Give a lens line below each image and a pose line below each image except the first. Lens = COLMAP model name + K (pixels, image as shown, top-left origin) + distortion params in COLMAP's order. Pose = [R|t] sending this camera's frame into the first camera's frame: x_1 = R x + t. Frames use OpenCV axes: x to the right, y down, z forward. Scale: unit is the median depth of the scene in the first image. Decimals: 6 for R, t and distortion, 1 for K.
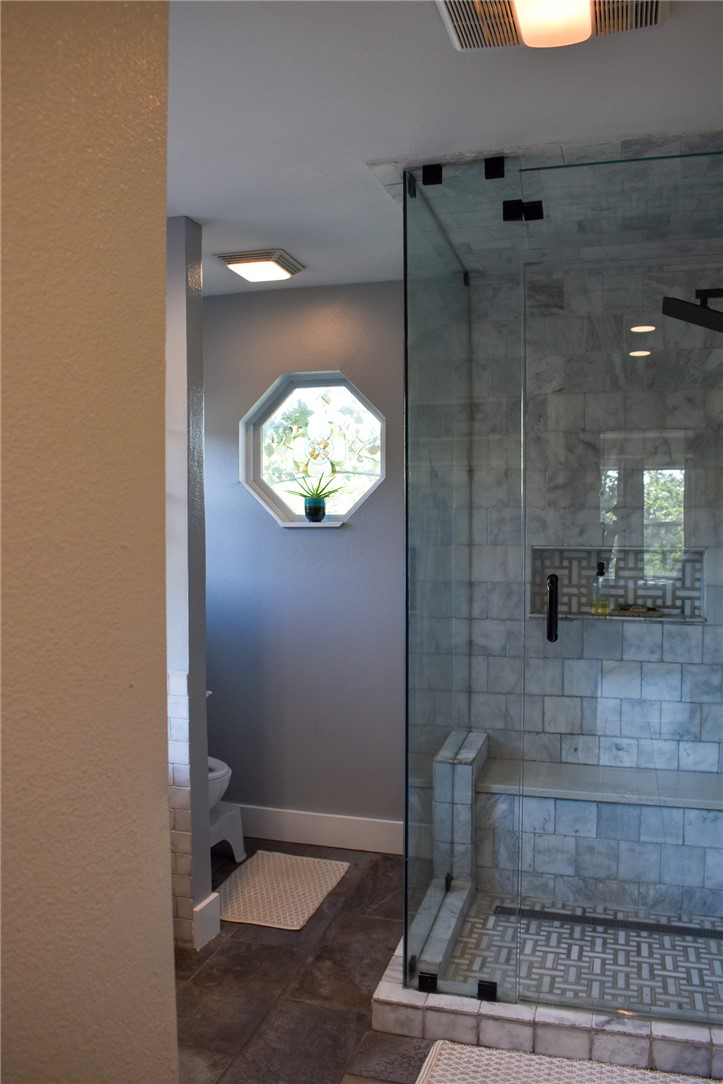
lens RADIAL K [[865.1, 0, 361.5], [0, 865.1, 542.0], [0, 0, 1]] dist [-0.092896, 0.013259]
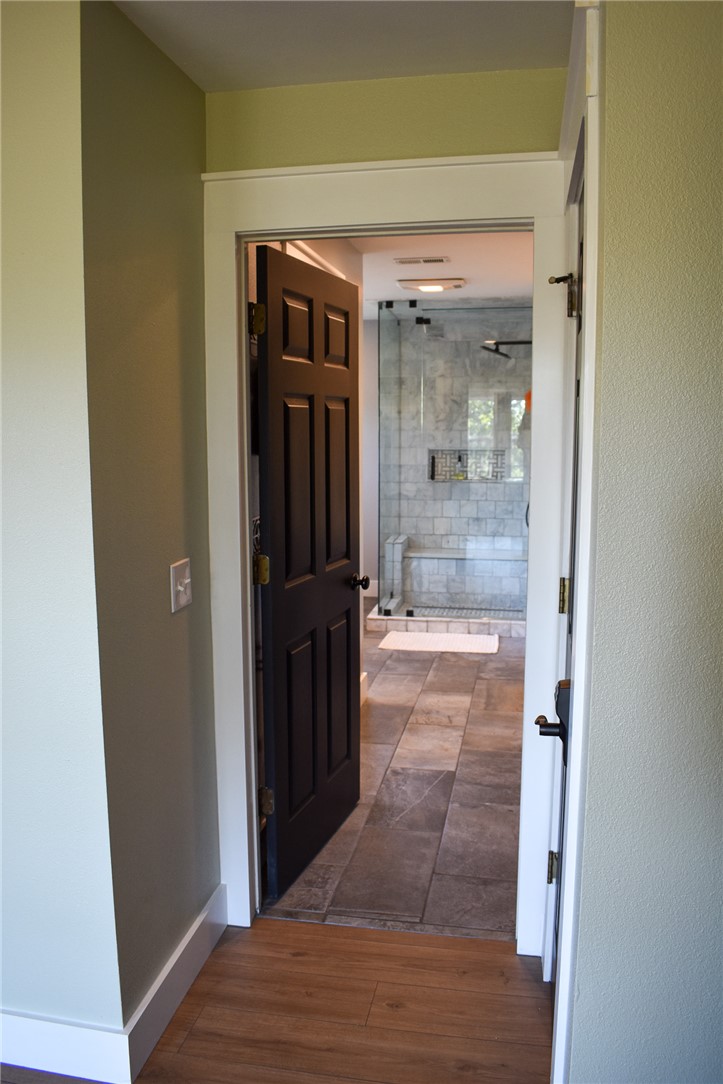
lens RADIAL K [[865.1, 0, 361.5], [0, 865.1, 542.0], [0, 0, 1]] dist [-0.092896, 0.013259]
pose [[0.994905, -0.012542, 0.100030, -0.193725], [0.002611, 0.995104, 0.098796, 0.025702], [-0.100779, -0.098031, 0.990067, -1.182321]]
